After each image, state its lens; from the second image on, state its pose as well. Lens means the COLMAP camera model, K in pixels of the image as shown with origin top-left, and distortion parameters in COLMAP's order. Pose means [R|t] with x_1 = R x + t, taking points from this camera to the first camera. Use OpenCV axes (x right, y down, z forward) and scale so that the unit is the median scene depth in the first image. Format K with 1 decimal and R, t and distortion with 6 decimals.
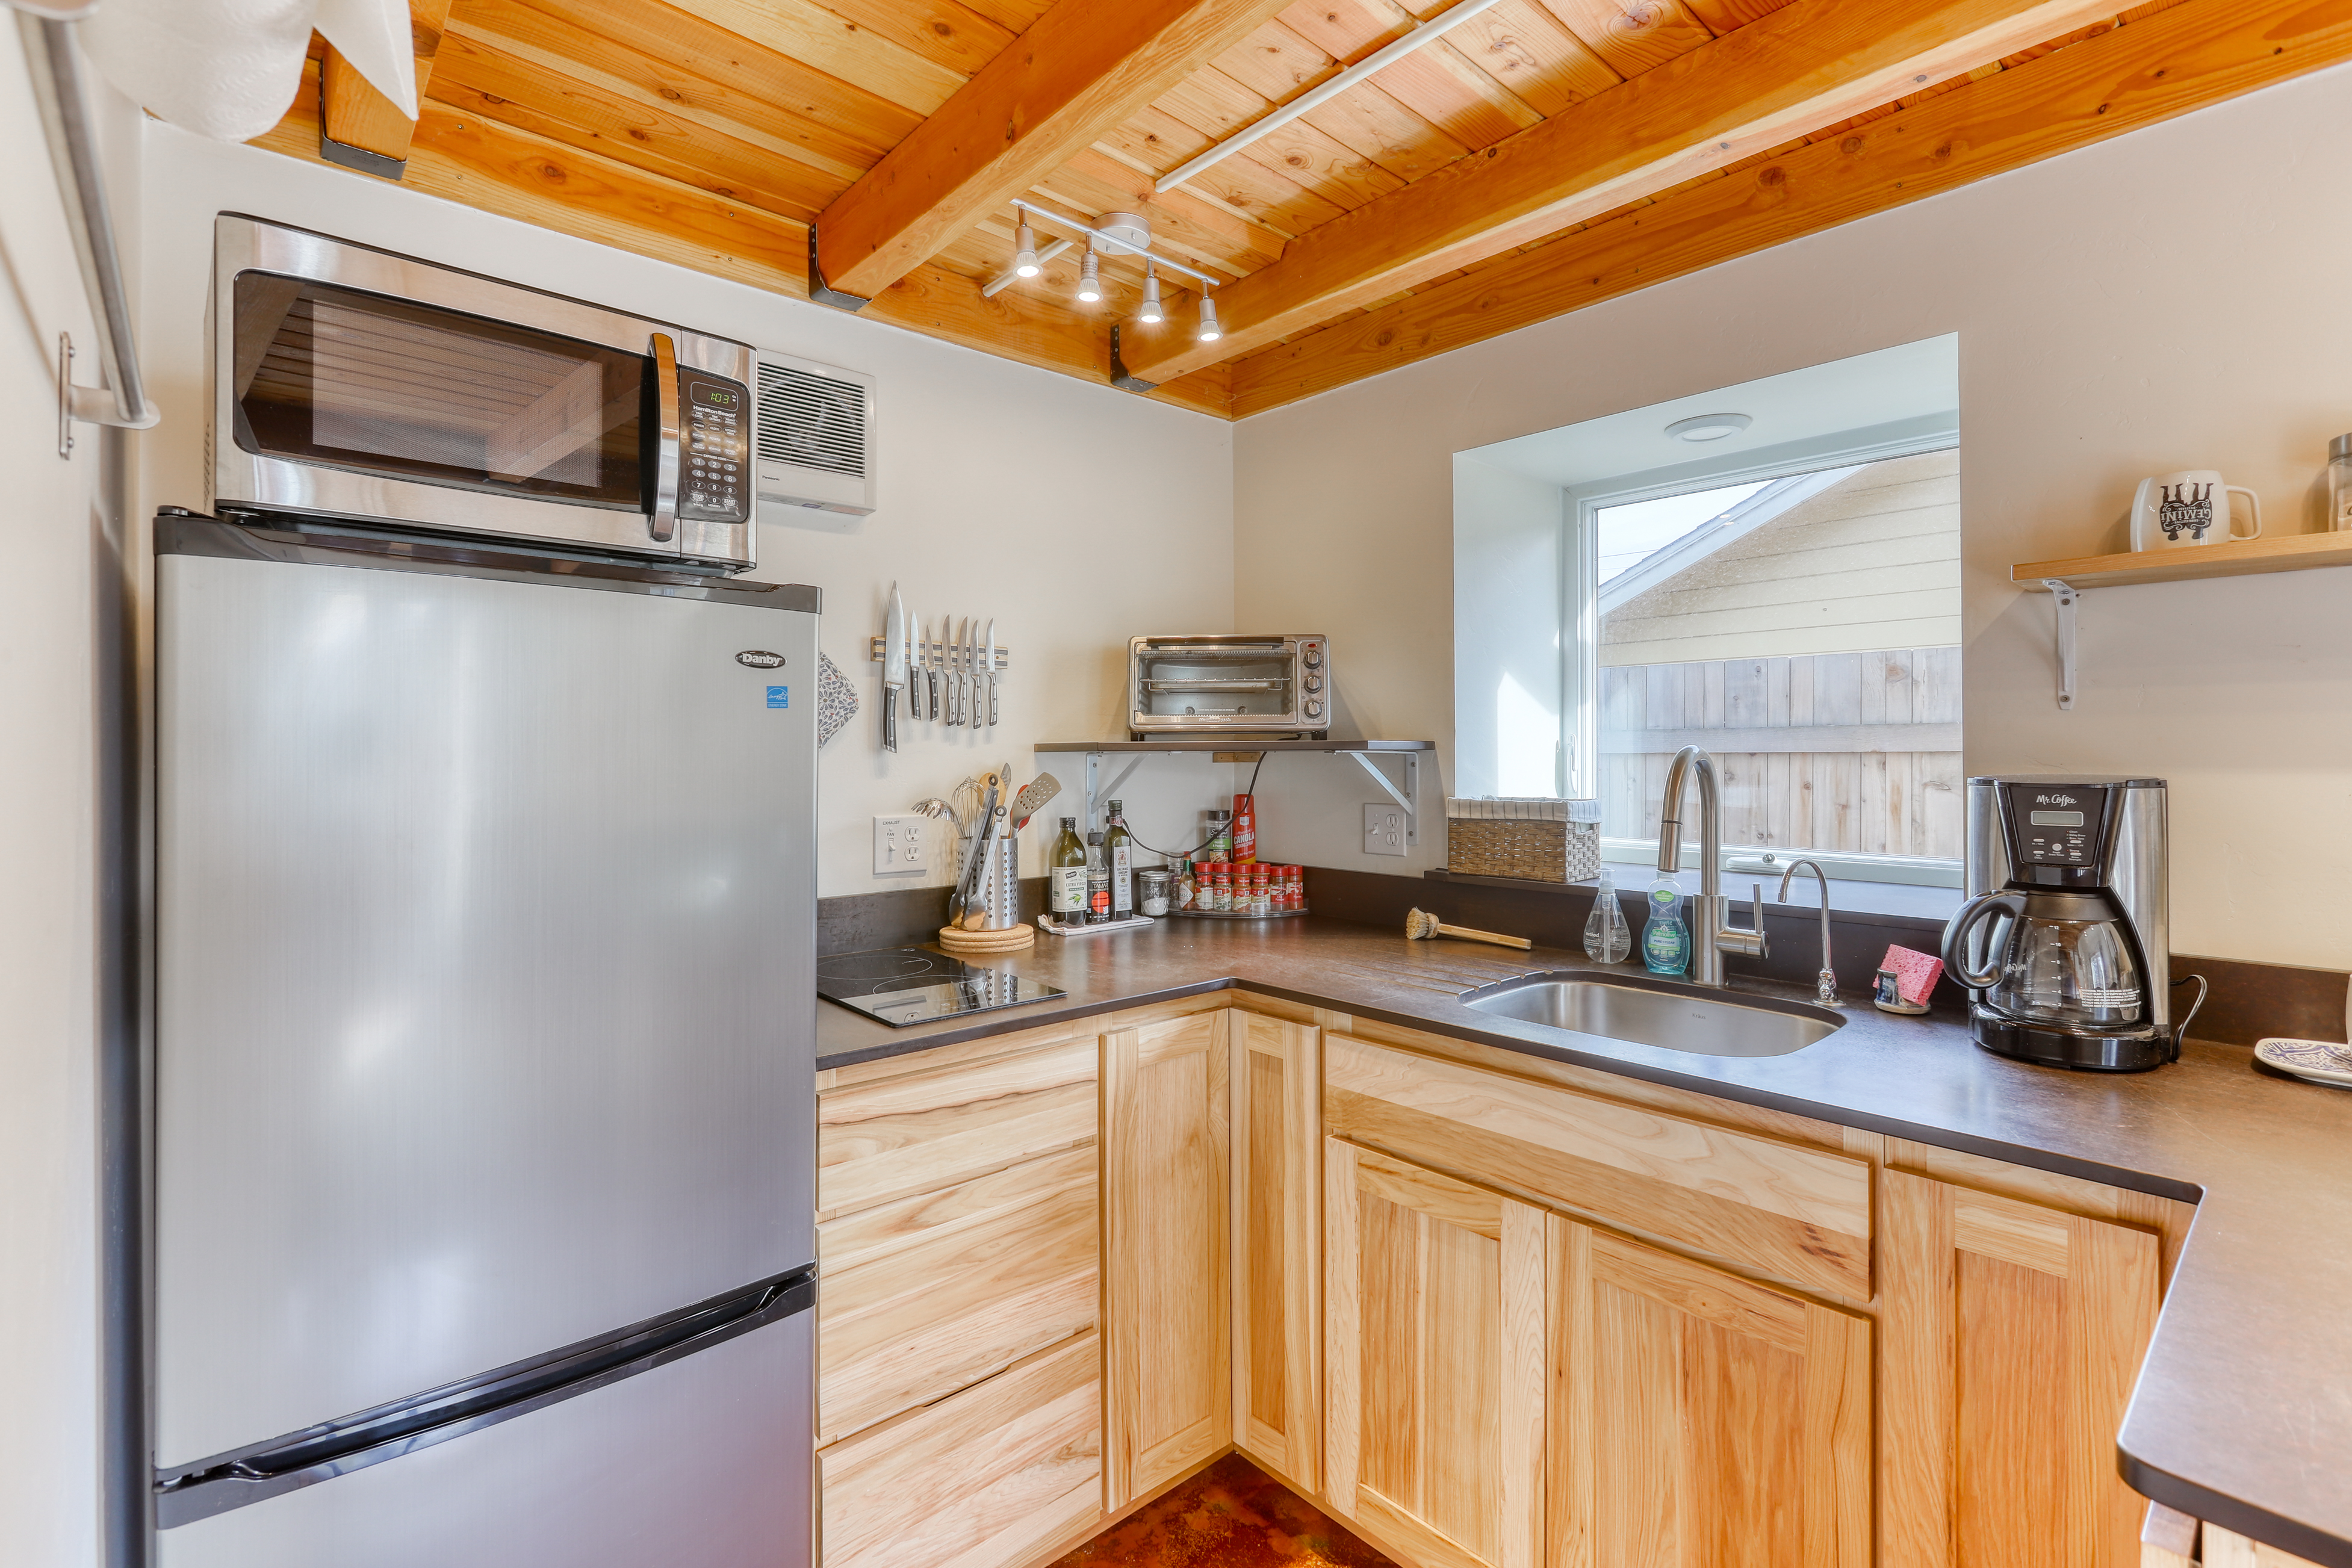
lens RADIAL K [[1070.8, 0, 1179.4], [0, 1070.8, 768.2], [0, 0, 1]] dist [0.001422, 0.000119]
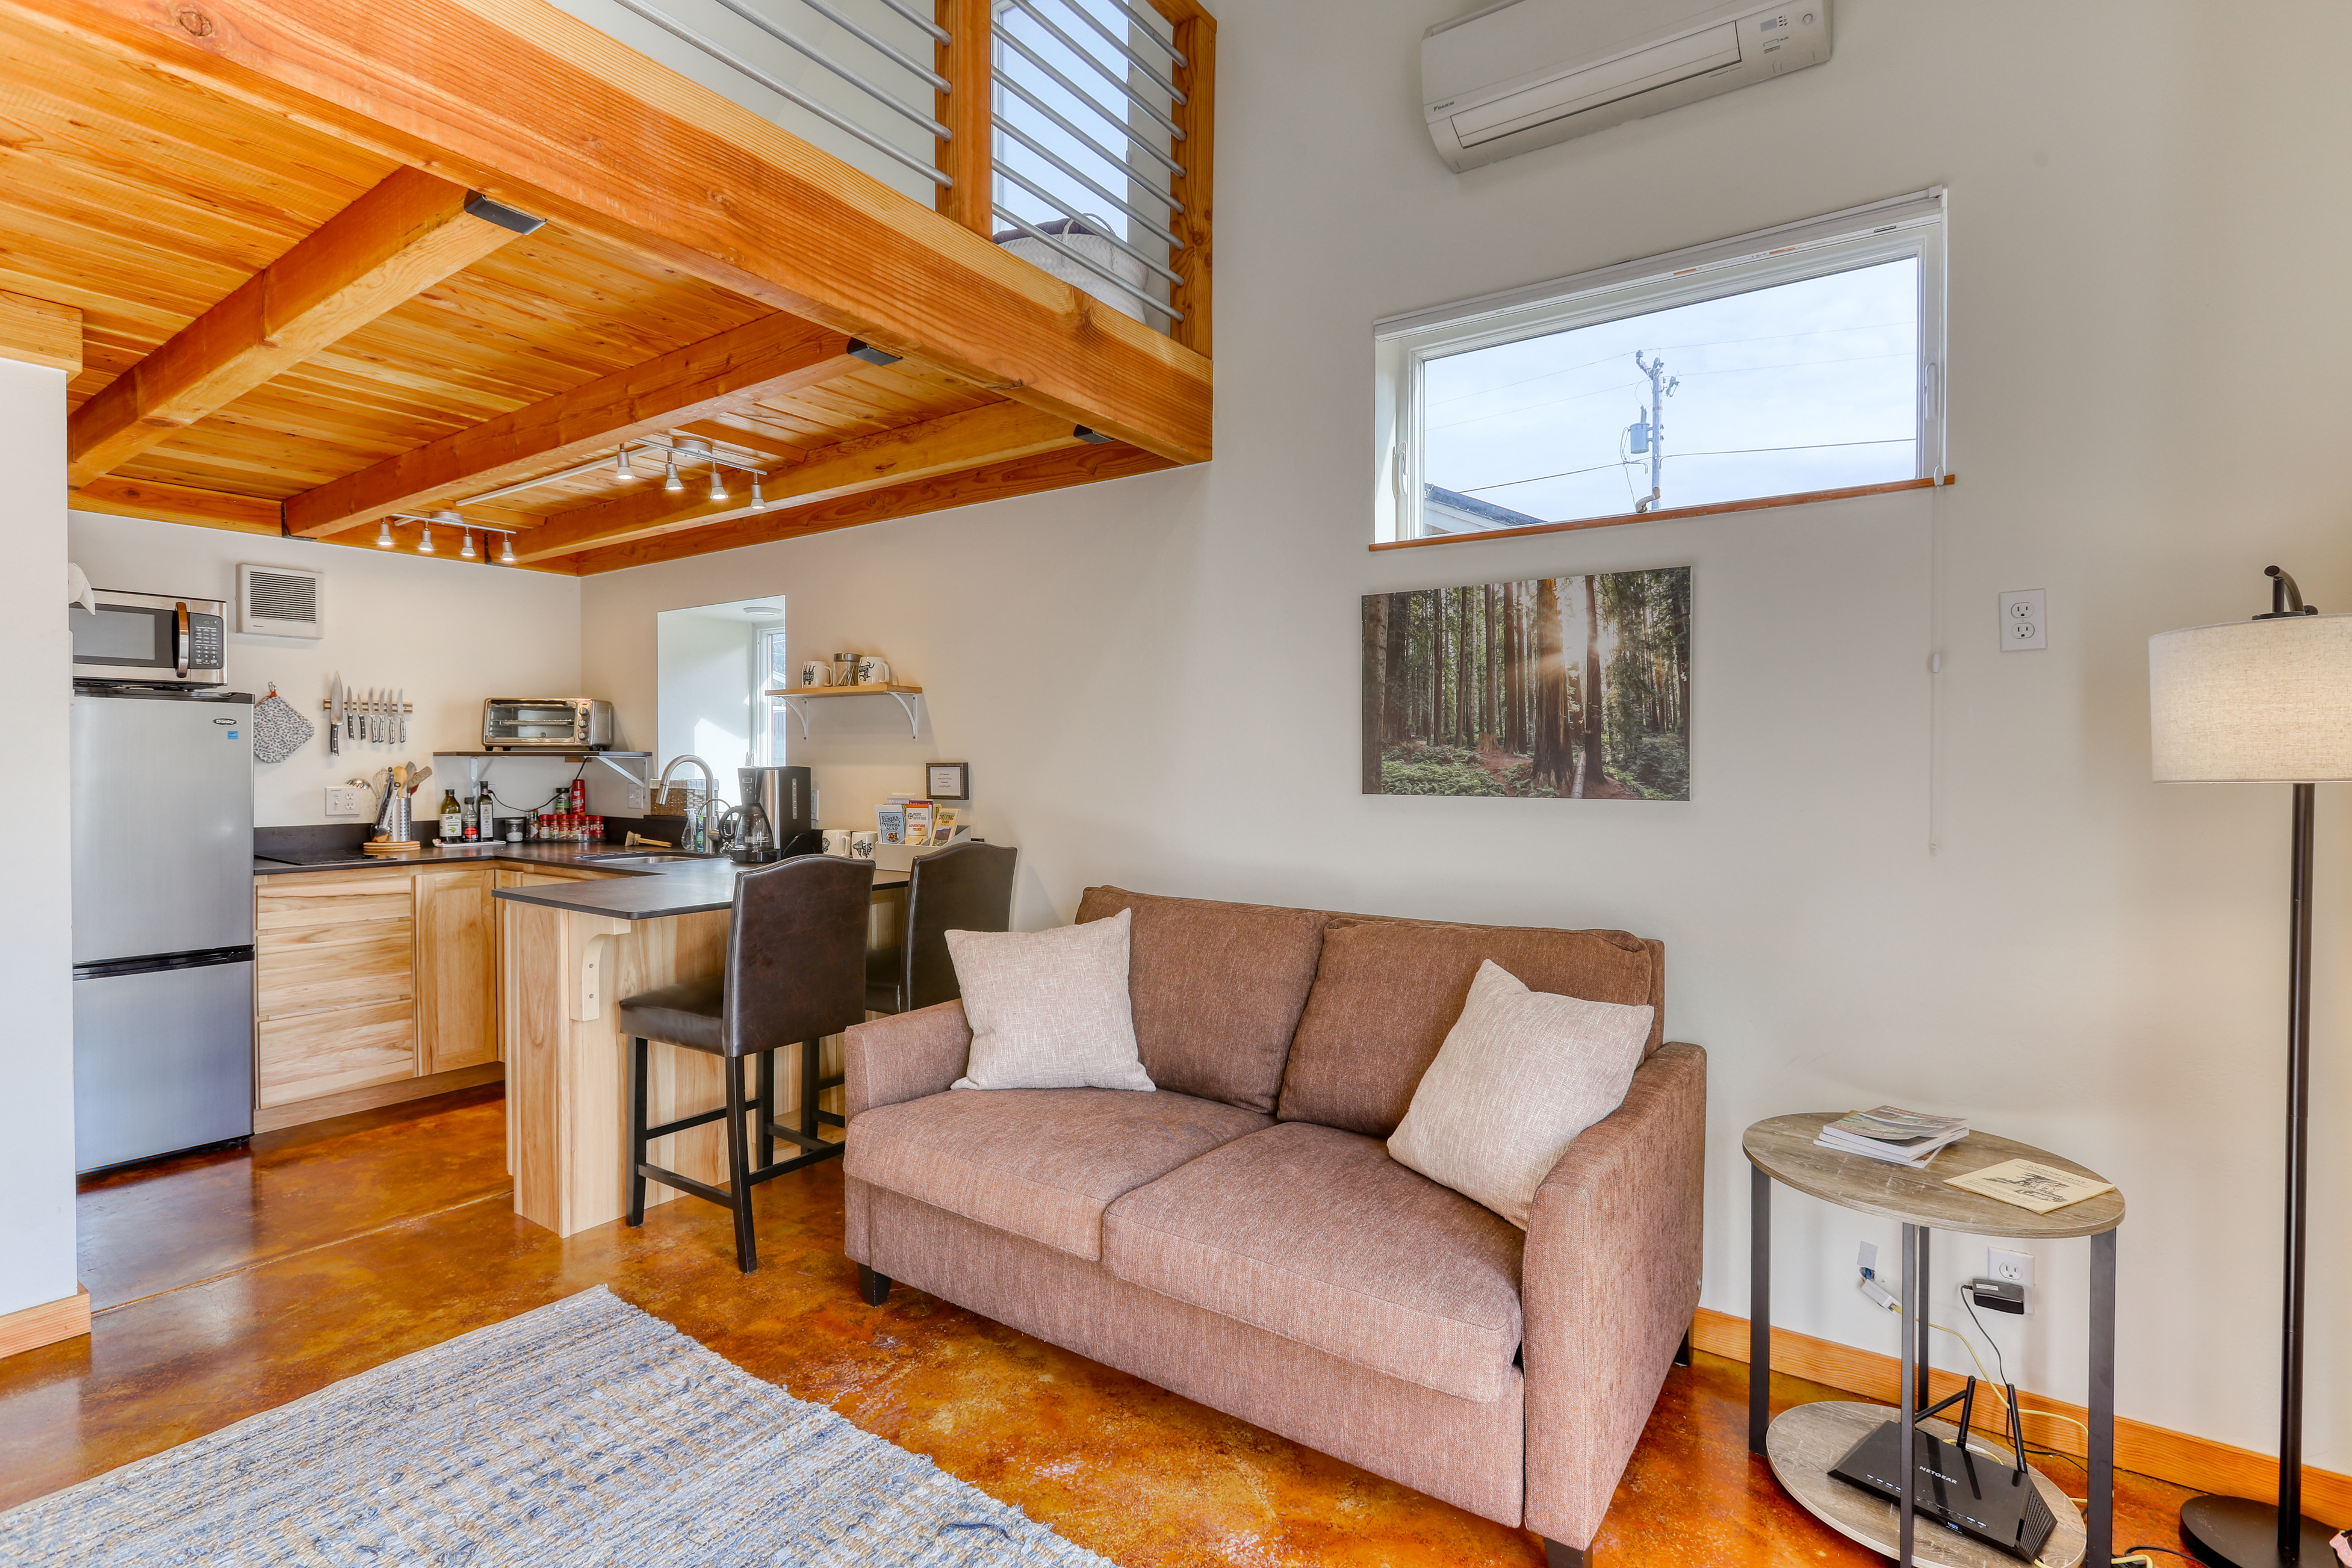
lens RADIAL K [[1094.8, 0, 1176.0], [0, 1094.8, 784.0], [0, 0, 1]] dist [0.014816, 0.000413]
pose [[0.975183, -0.000492, 0.221398, 0.820122], [-0.001187, 0.999972, 0.007451, 0.021361], [-0.221395, -0.007529, 0.975155, -1.396481]]
